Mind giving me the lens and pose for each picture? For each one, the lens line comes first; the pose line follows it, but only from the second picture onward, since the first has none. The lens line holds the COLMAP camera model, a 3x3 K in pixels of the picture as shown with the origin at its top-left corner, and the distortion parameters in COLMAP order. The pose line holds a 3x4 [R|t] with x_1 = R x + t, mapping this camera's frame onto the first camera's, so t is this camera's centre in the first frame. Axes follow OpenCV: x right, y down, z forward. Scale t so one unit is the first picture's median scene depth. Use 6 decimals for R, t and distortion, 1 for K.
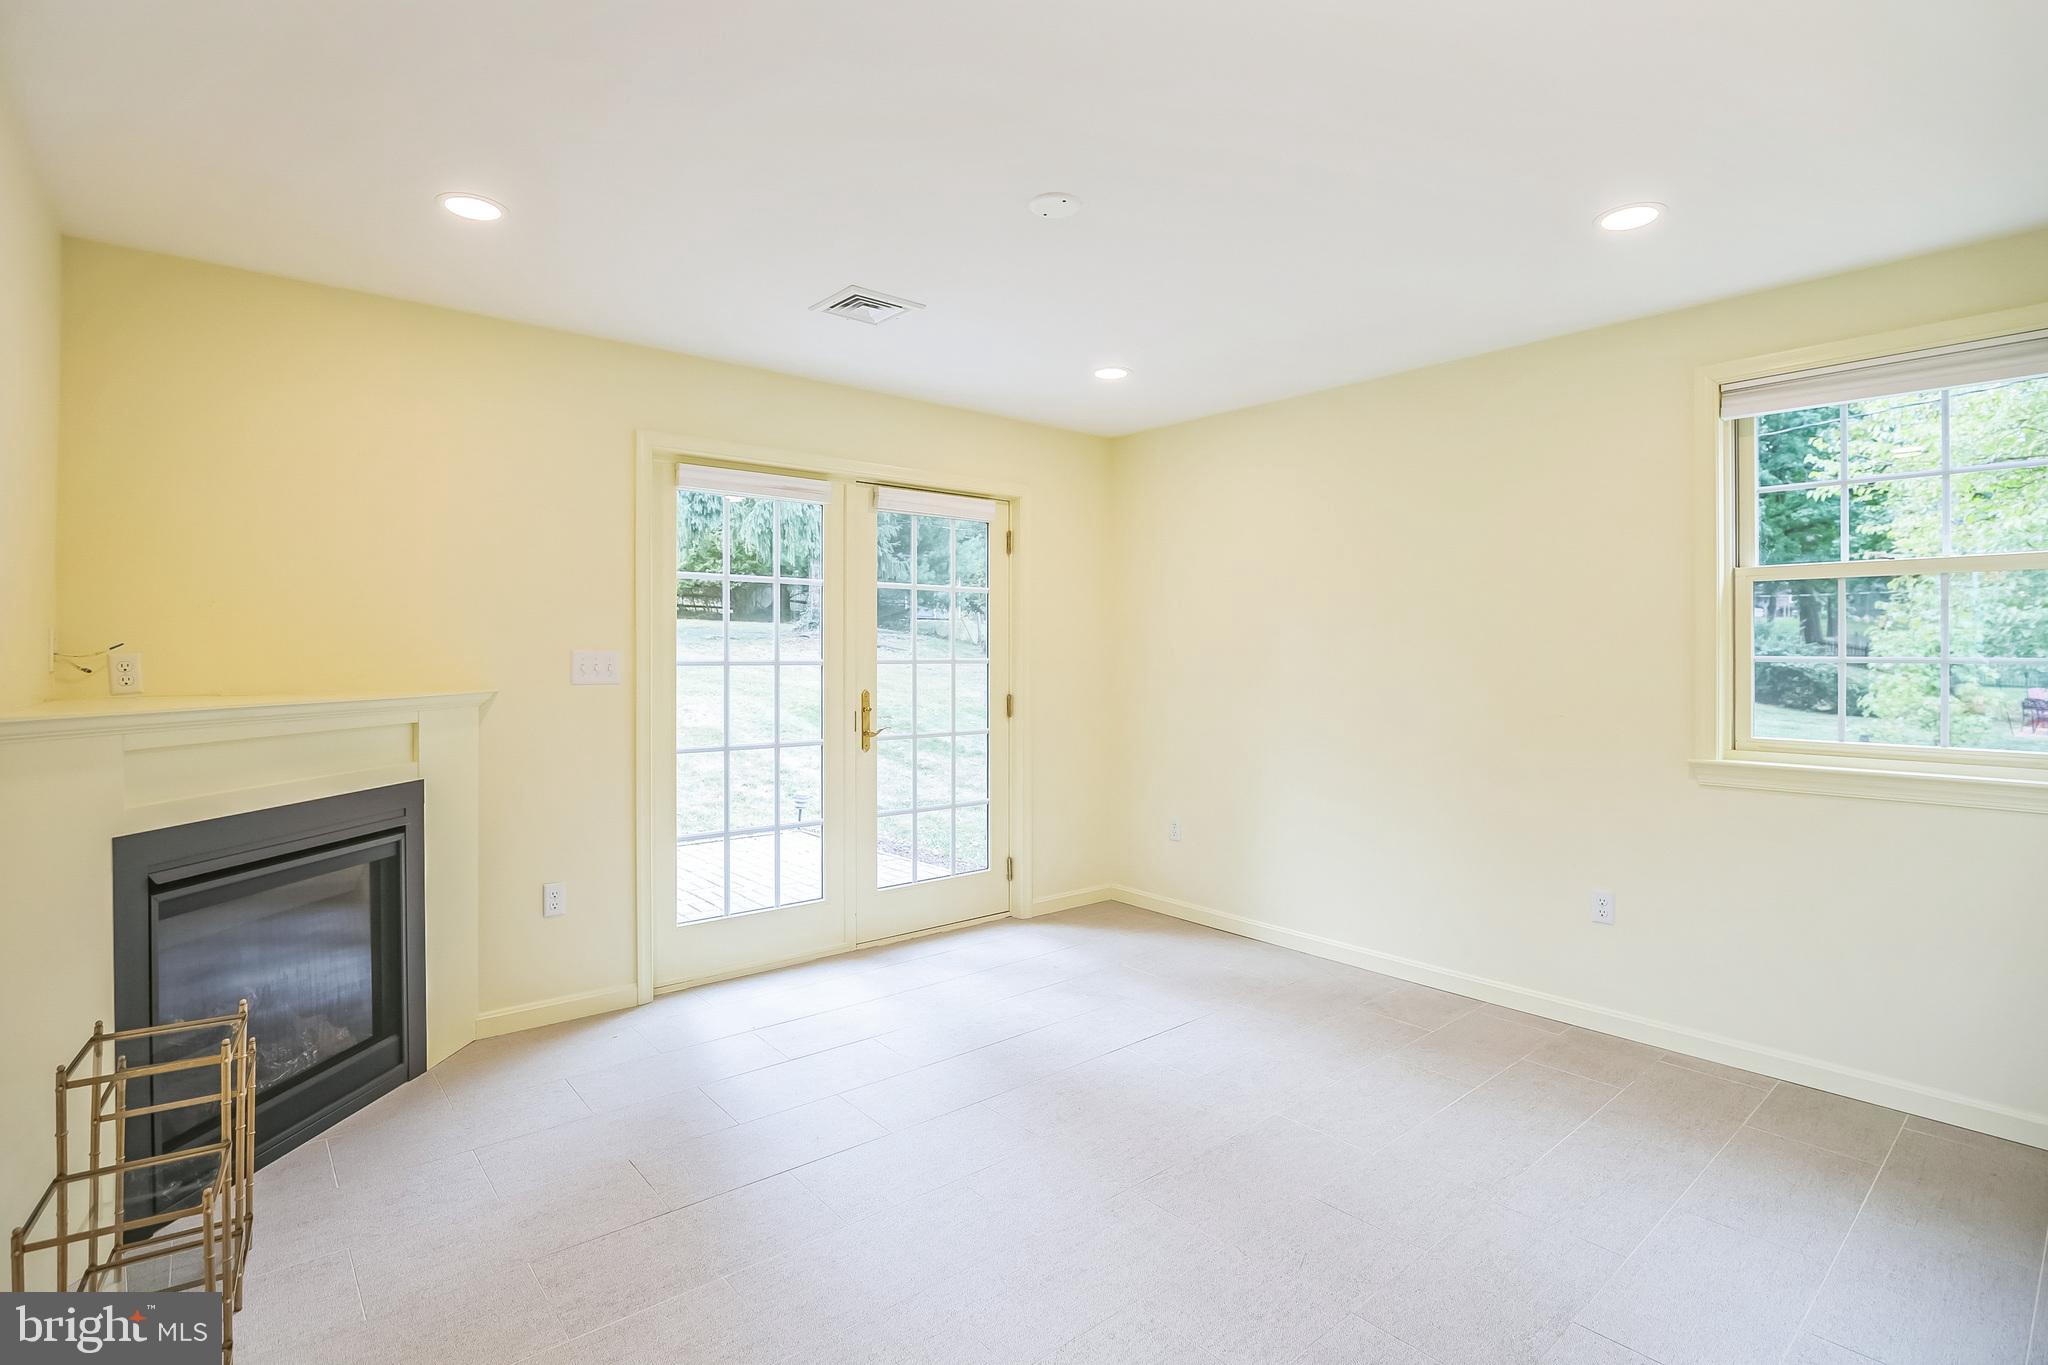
lens RADIAL K [[961.5, 0, 1023.4], [0, 961.5, 653.1], [0, 0, 1]] dist [-0.119100, -0.000115]
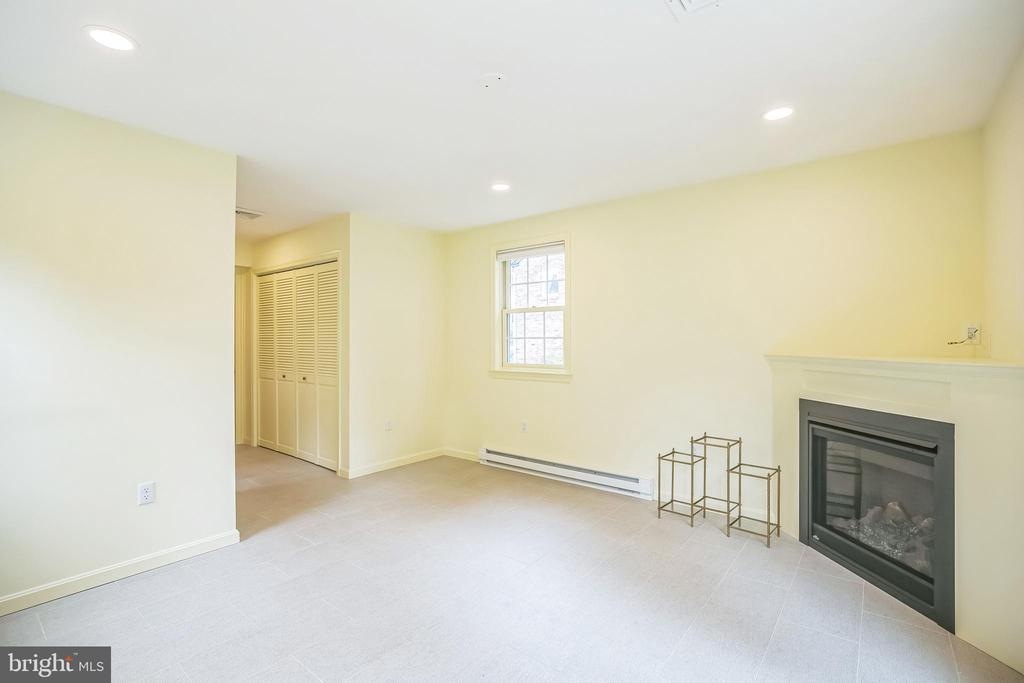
lens RADIAL K [[474.4, 0, 506.9], [0, 474.4, 341.0], [0, 0, 1]] dist [-0.000749, 0.000256]
pose [[-0.985434, 0.001338, -0.170054, 0.124193], [-0.000375, 0.999950, 0.010037, 0.004000], [0.170059, 0.009954, -0.985384, 1.402367]]
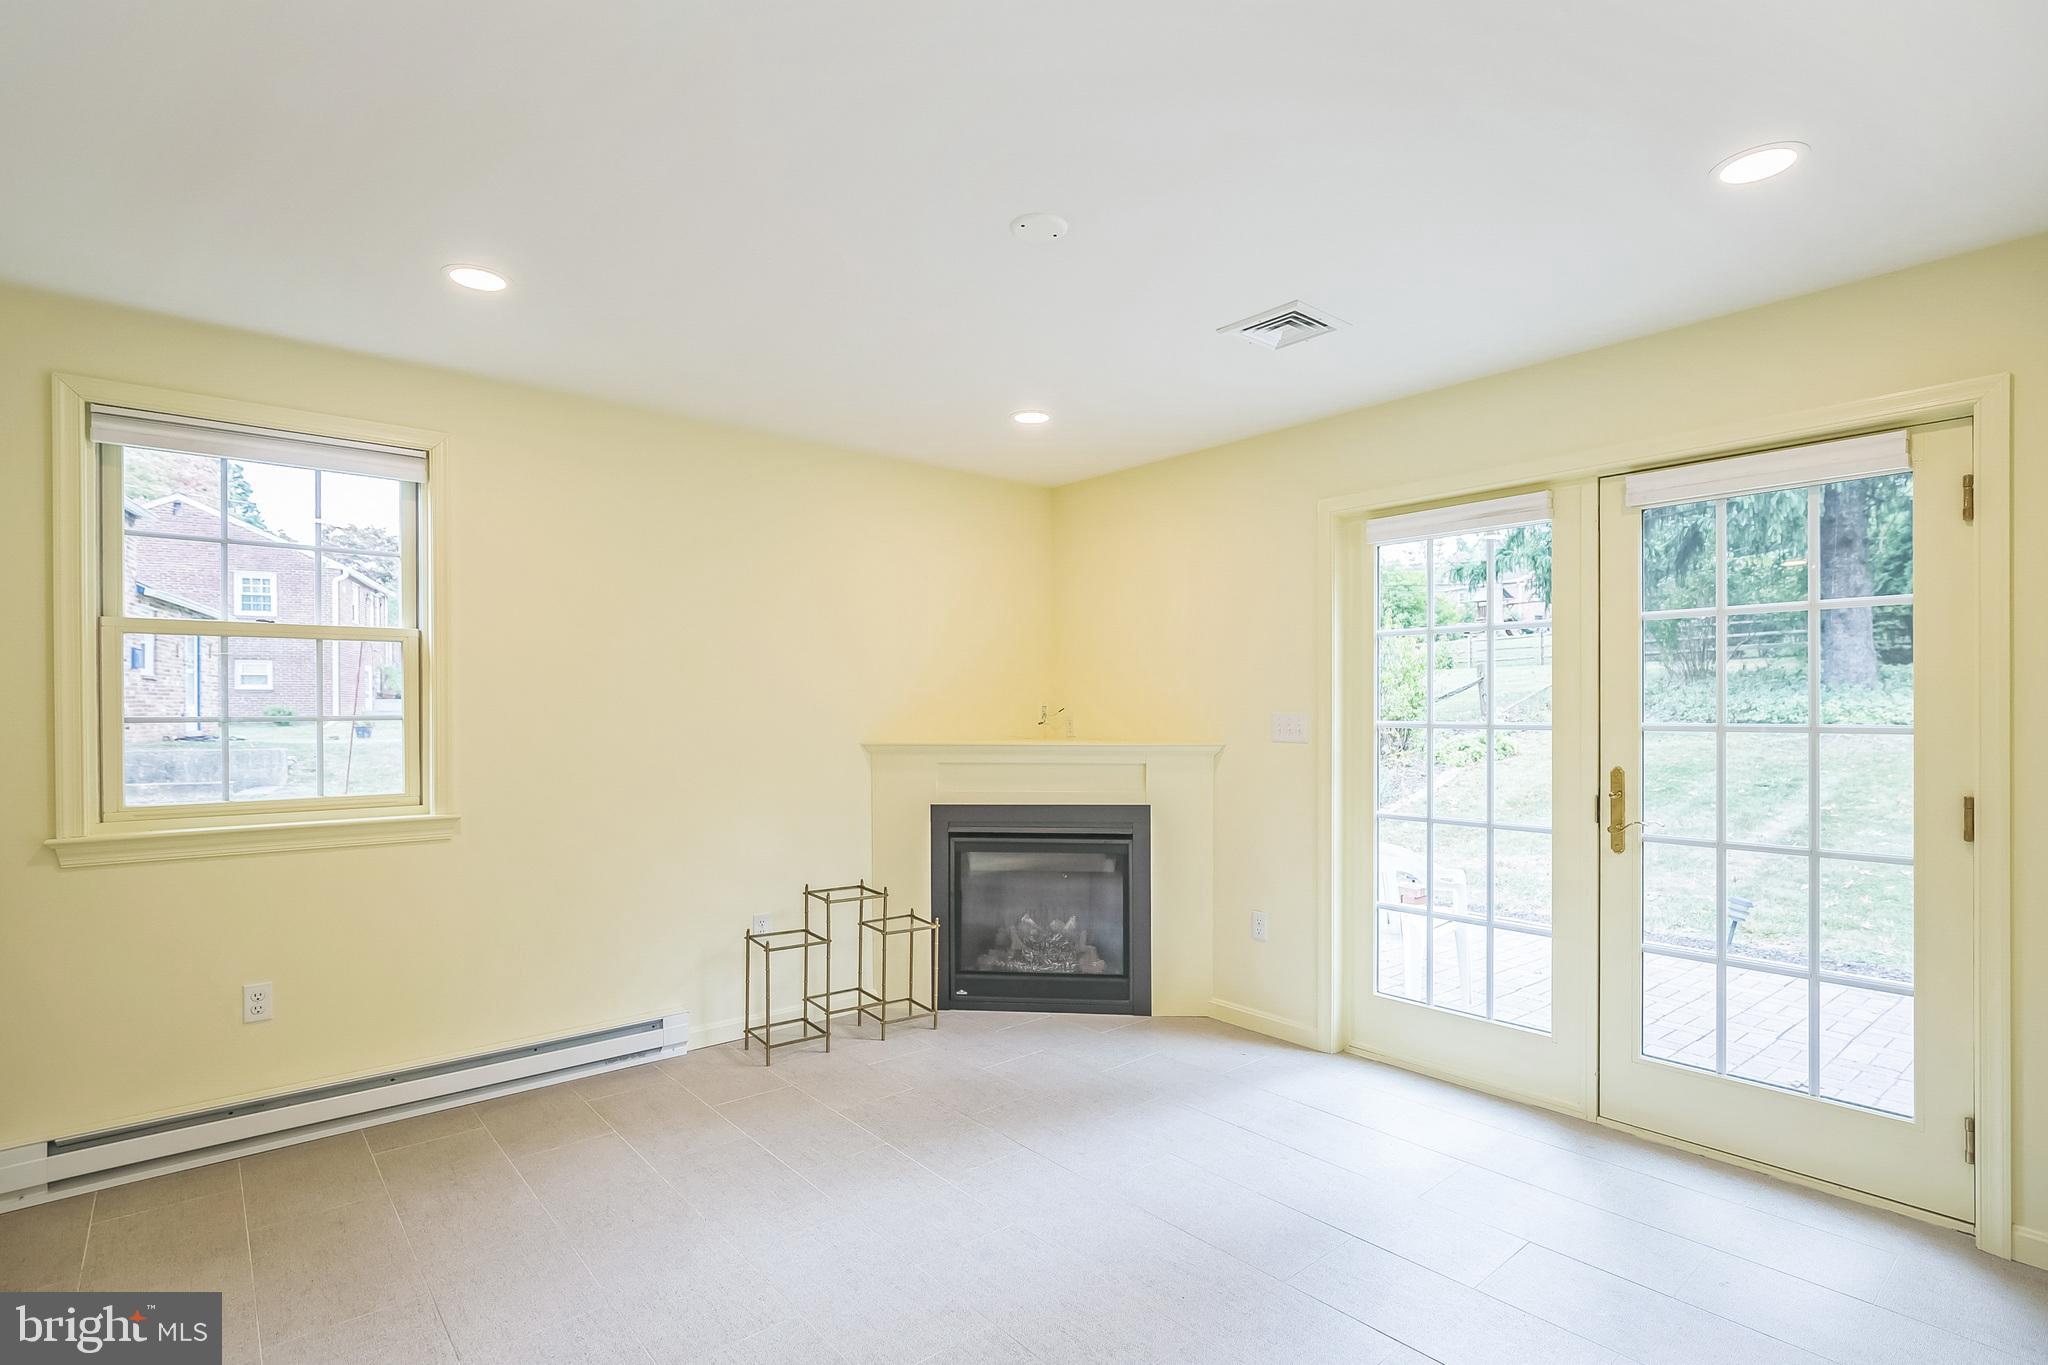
lens RADIAL K [[968.9, 0, 1018.0], [0, 968.9, 724.2], [0, 0, 1]] dist [0.001273, 0.000520]
pose [[-0.030225, 0.009695, -0.999496, 0.730431], [-0.003799, 0.999945, 0.009815, 0.001909], [0.999536, 0.004094, -0.030187, 0.729525]]
